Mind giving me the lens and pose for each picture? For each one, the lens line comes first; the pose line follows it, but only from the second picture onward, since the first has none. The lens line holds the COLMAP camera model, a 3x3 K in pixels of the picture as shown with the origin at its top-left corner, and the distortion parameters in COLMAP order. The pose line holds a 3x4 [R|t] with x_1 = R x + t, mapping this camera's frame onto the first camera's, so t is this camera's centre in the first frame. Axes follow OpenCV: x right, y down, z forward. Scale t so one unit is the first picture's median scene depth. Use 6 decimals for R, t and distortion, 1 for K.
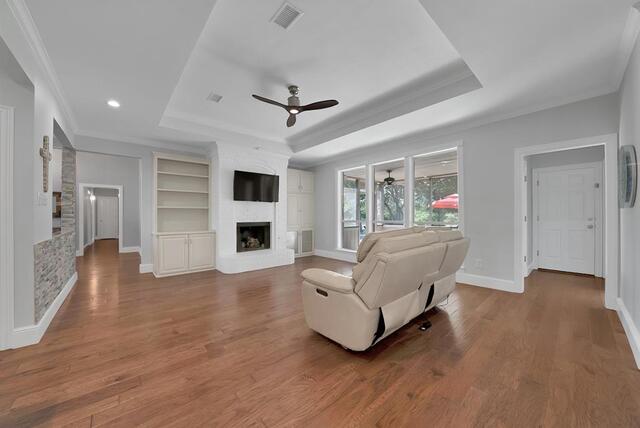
lens RADIAL K [[230.5, 0, 319.5], [0, 230.5, 217.1], [0, 0, 1]] dist [-0.023120, -0.000022]
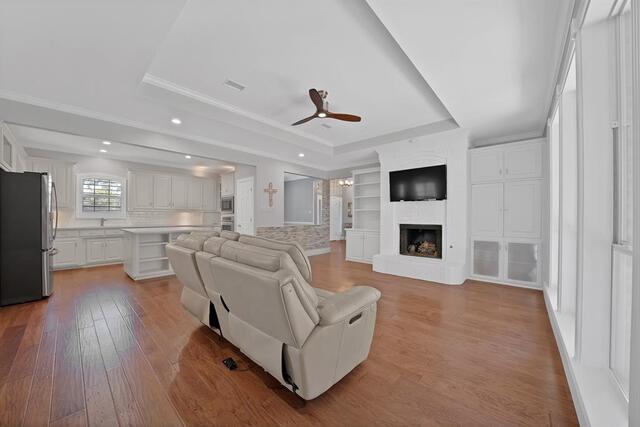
lens RADIAL K [[230.5, 0, 319.5], [0, 230.5, 216.6], [0, 0, 1]] dist [-0.023120, -0.000022]
pose [[0.124103, 0.004527, -0.992259, 0.538559], [-0.007806, 0.999963, 0.003586, -0.007191], [0.992239, 0.007301, 0.124133, 0.515090]]
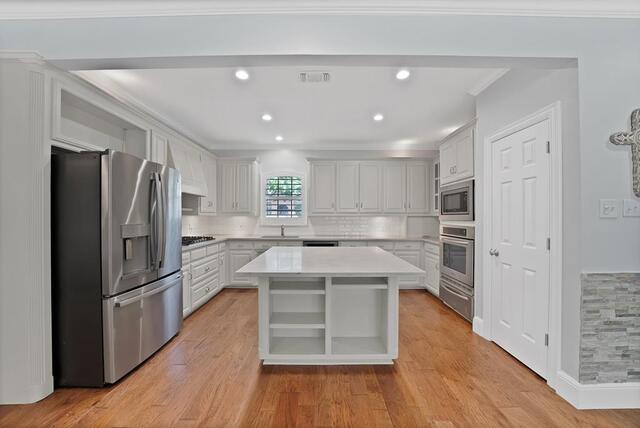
lens RADIAL K [[230.5, 0, 319.5], [0, 230.5, 217.1], [0, 0, 1]] dist [-0.023120, -0.000022]
pose [[-0.659829, 0.003892, -0.751406, -0.068468], [-0.002442, 0.999970, 0.007324, -0.024606], [0.751412, 0.006668, -0.659799, 0.308139]]
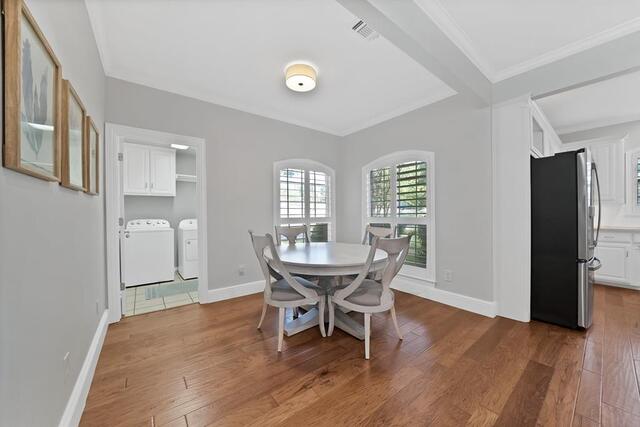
lens RADIAL K [[234.4, 0, 320.0], [0, 234.4, 213.5], [0, 0, 1]] dist [-0.022995, 0.000000]
pose [[-0.998453, 0.008348, 0.054966, 0.331469], [0.008598, 0.999954, 0.004307, -0.003626], [-0.054927, 0.004773, -0.998479, 0.318216]]
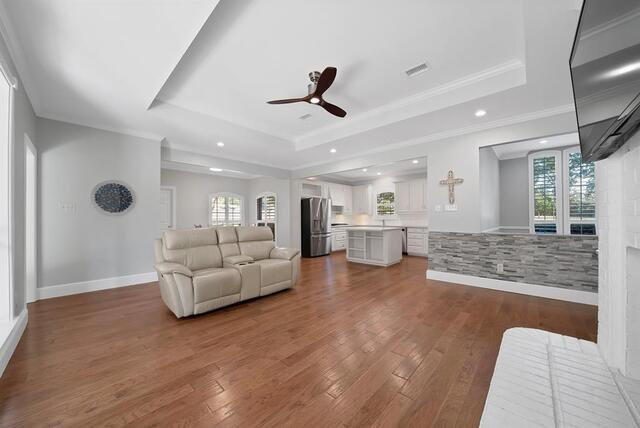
lens RADIAL K [[230.5, 0, 319.5], [0, 230.5, 217.1], [0, 0, 1]] dist [-0.023120, -0.000022]
pose [[-0.993804, 0.004909, -0.111042, -0.015648], [0.004950, 0.999988, -0.000095, -0.006701], [0.111040, -0.000644, -0.993816, 1.117186]]
